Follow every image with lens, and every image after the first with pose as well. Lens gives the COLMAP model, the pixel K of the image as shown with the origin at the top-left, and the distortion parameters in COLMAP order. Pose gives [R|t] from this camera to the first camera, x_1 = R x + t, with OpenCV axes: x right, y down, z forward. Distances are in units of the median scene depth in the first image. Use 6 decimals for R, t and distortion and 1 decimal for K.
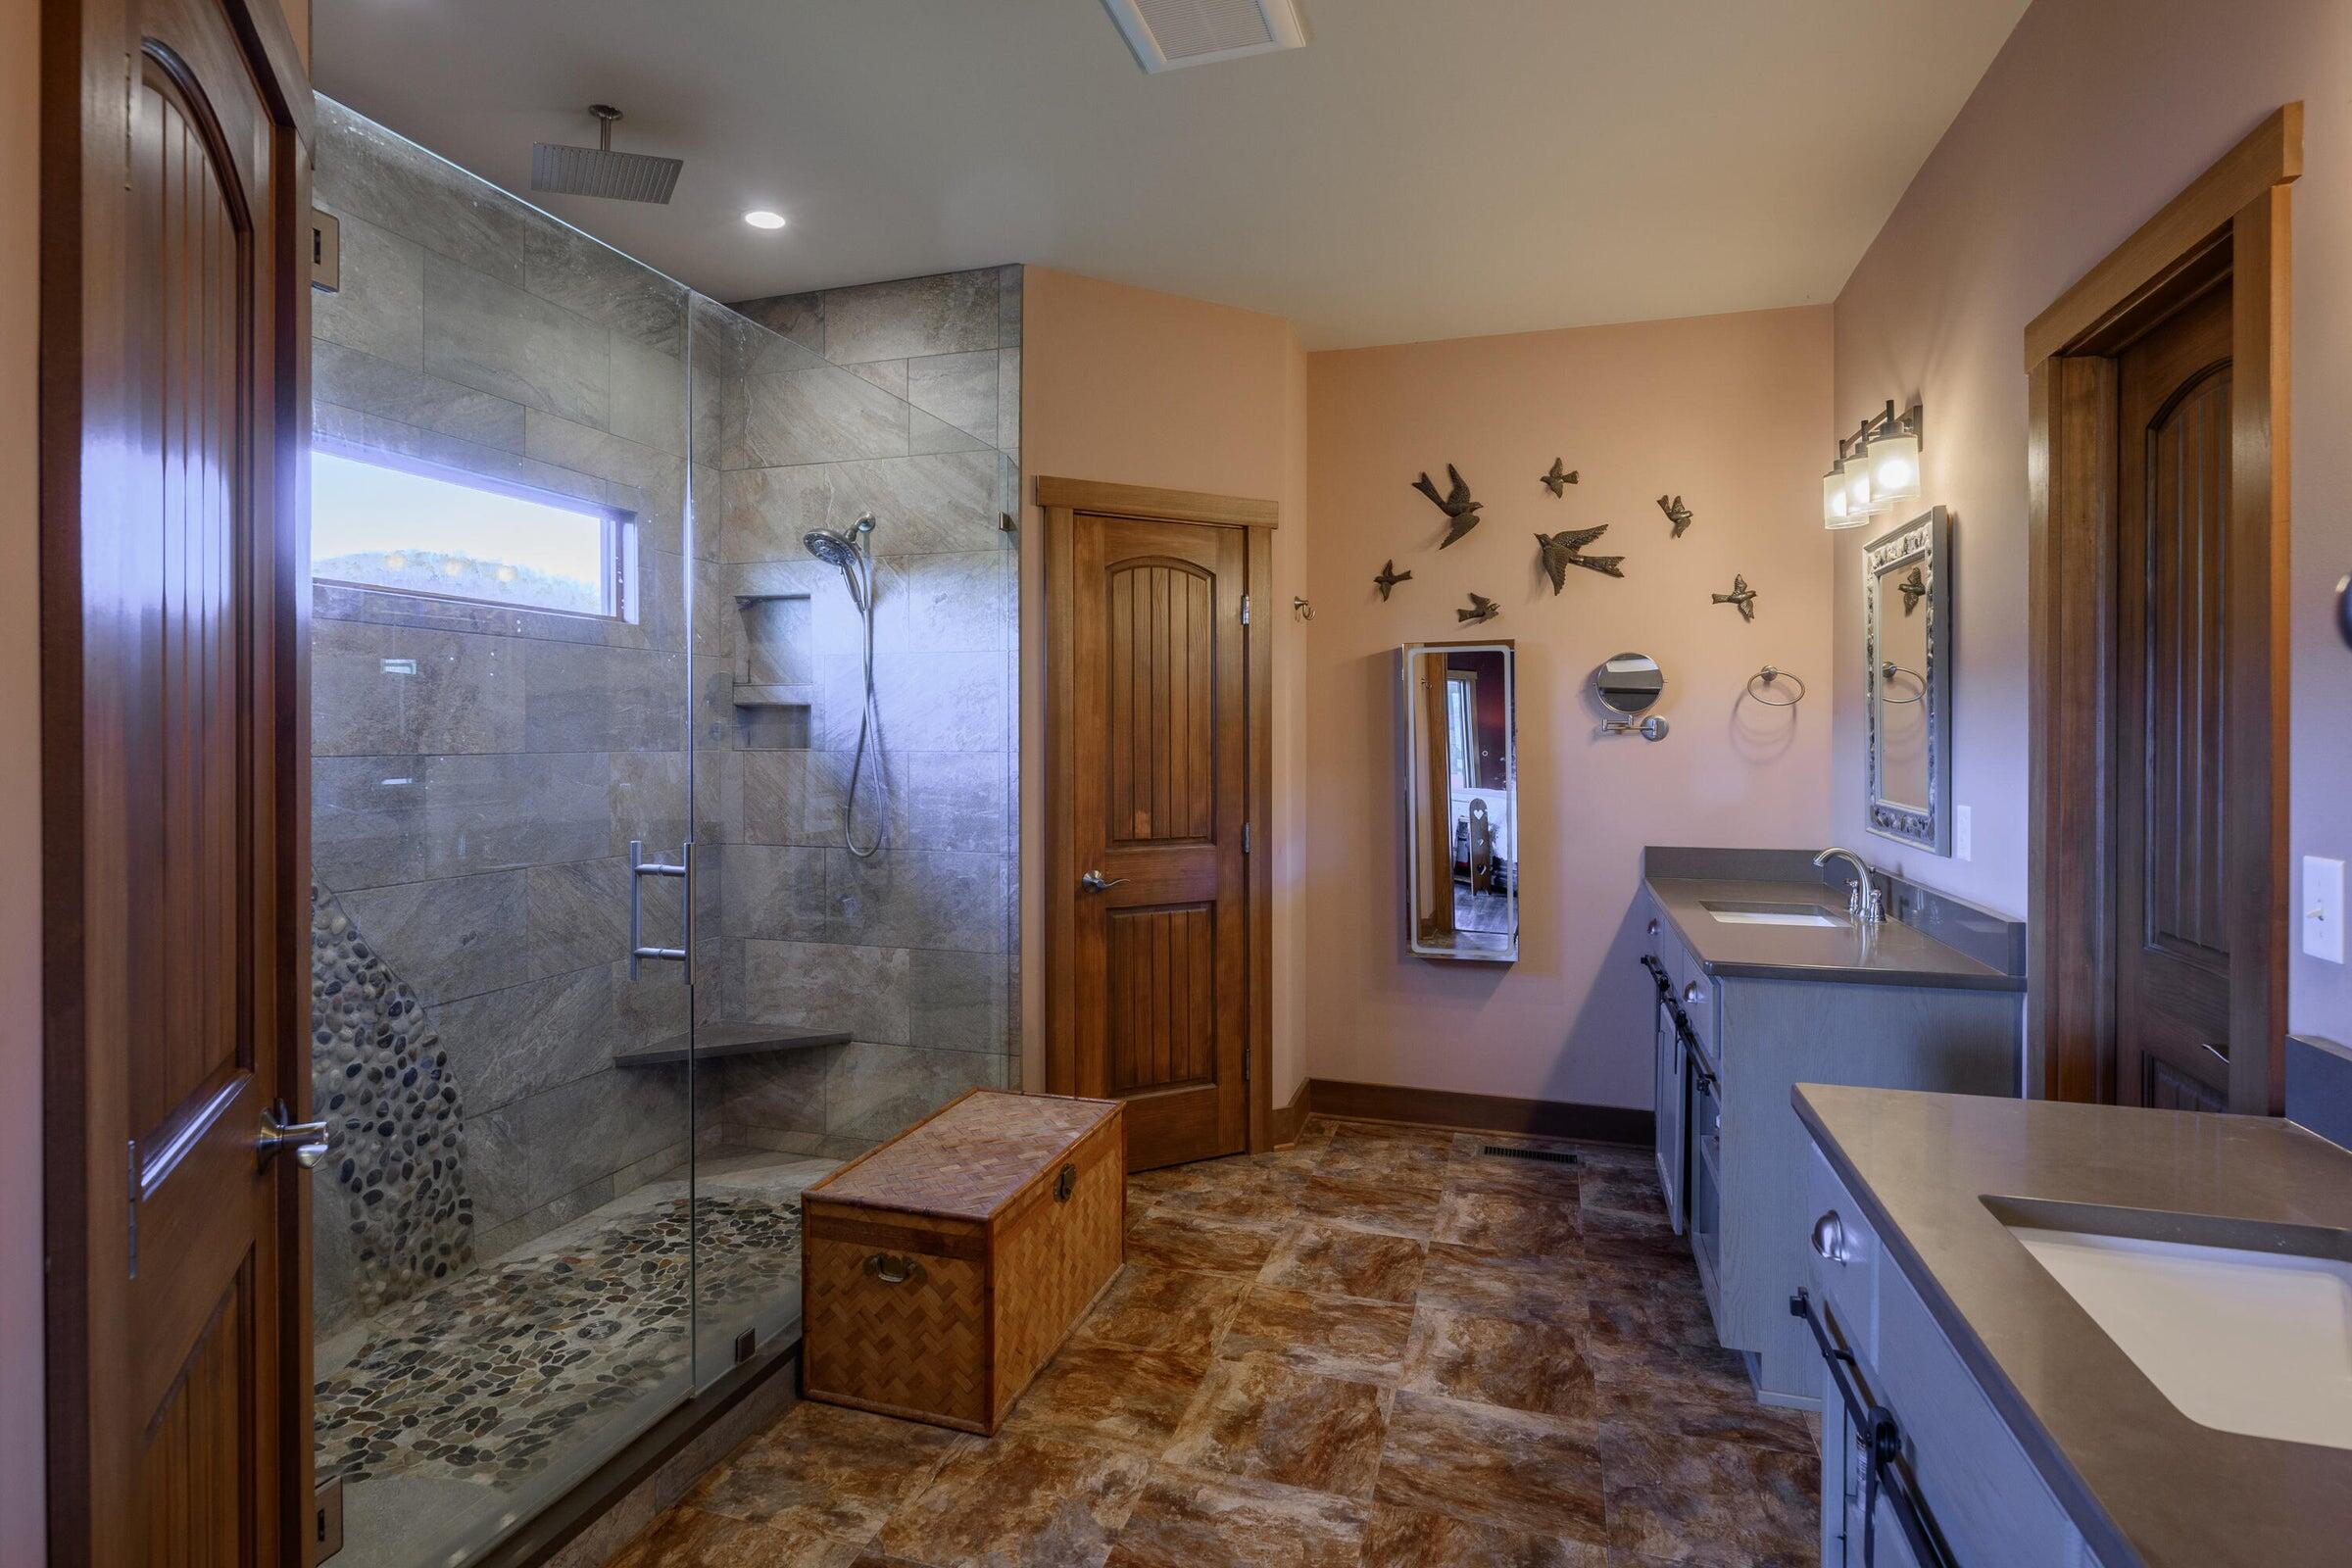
lens RADIAL K [[1196.0, 0, 1168.1], [0, 1196.0, 739.7], [0, 0, 1]] dist [-0.011180, 0.001583]
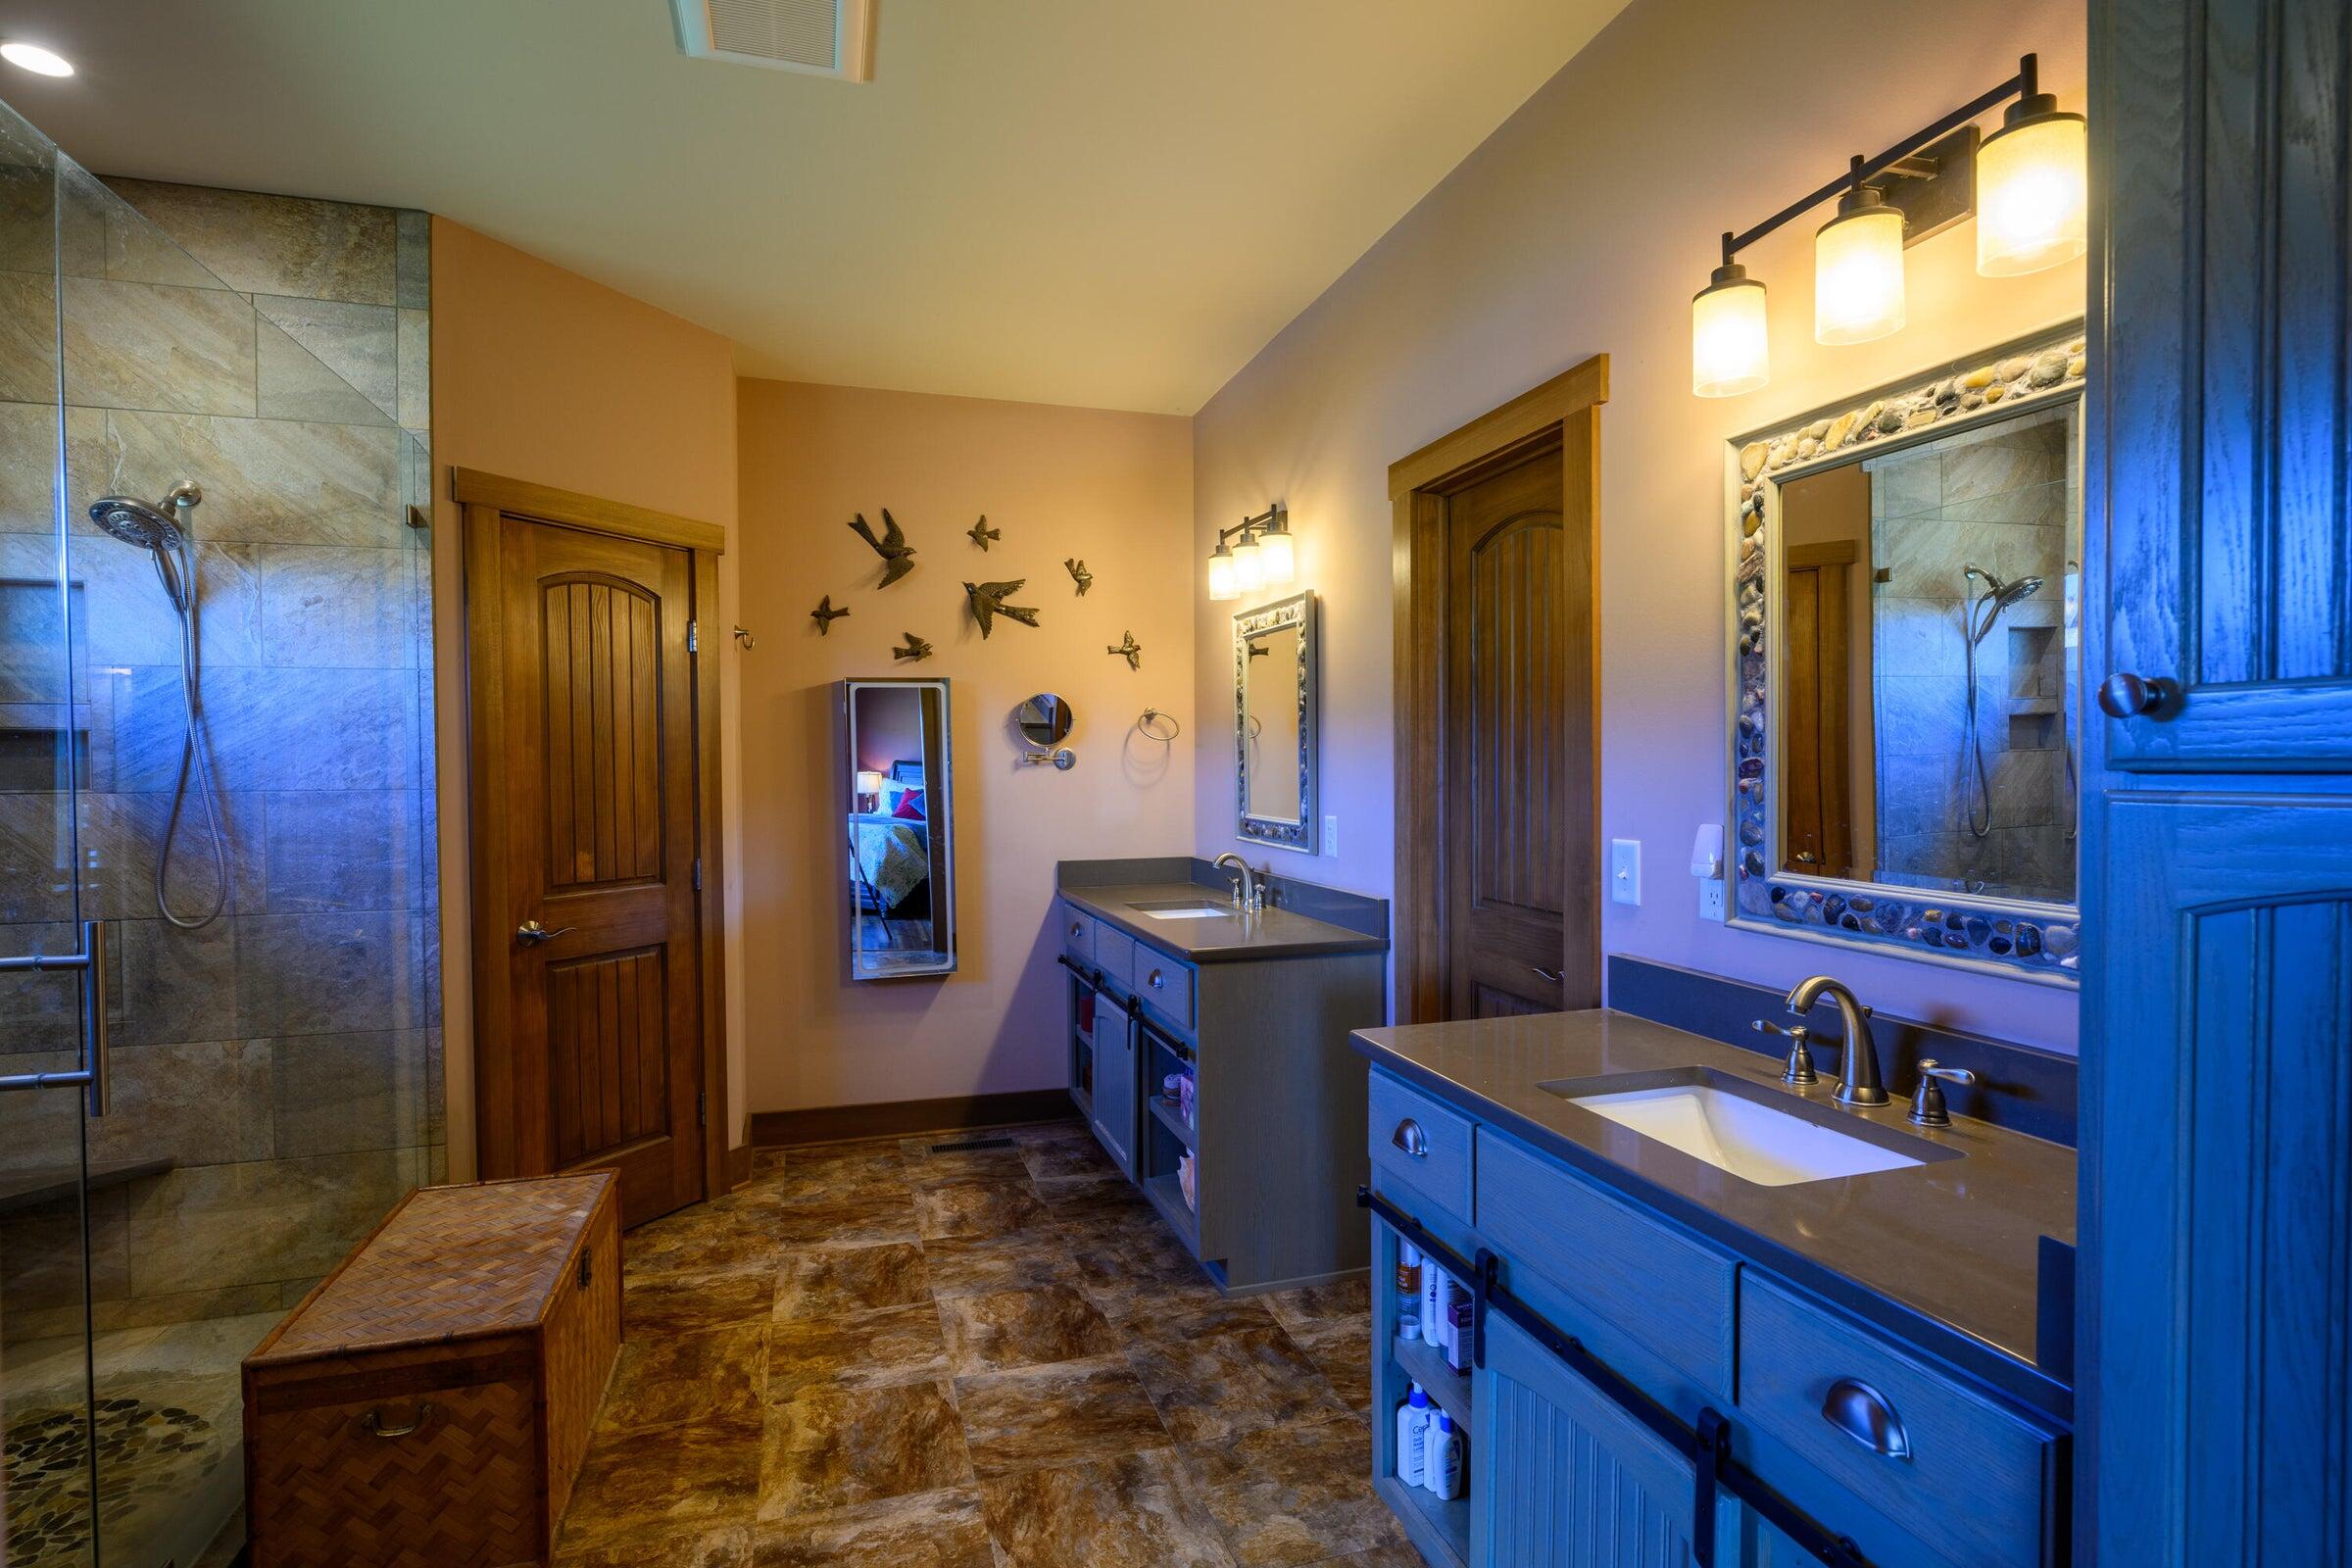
lens RADIAL K [[1130.3, 0, 1170.7], [0, 1130.3, 784.8], [0, 0, 1]] dist [-0.006937, 0.000564]
pose [[0.823657, -0.015670, 0.566872, -0.150351], [0.008678, 0.999849, 0.015028, -0.000366], [-0.567023, -0.007459, 0.823668, 0.042592]]
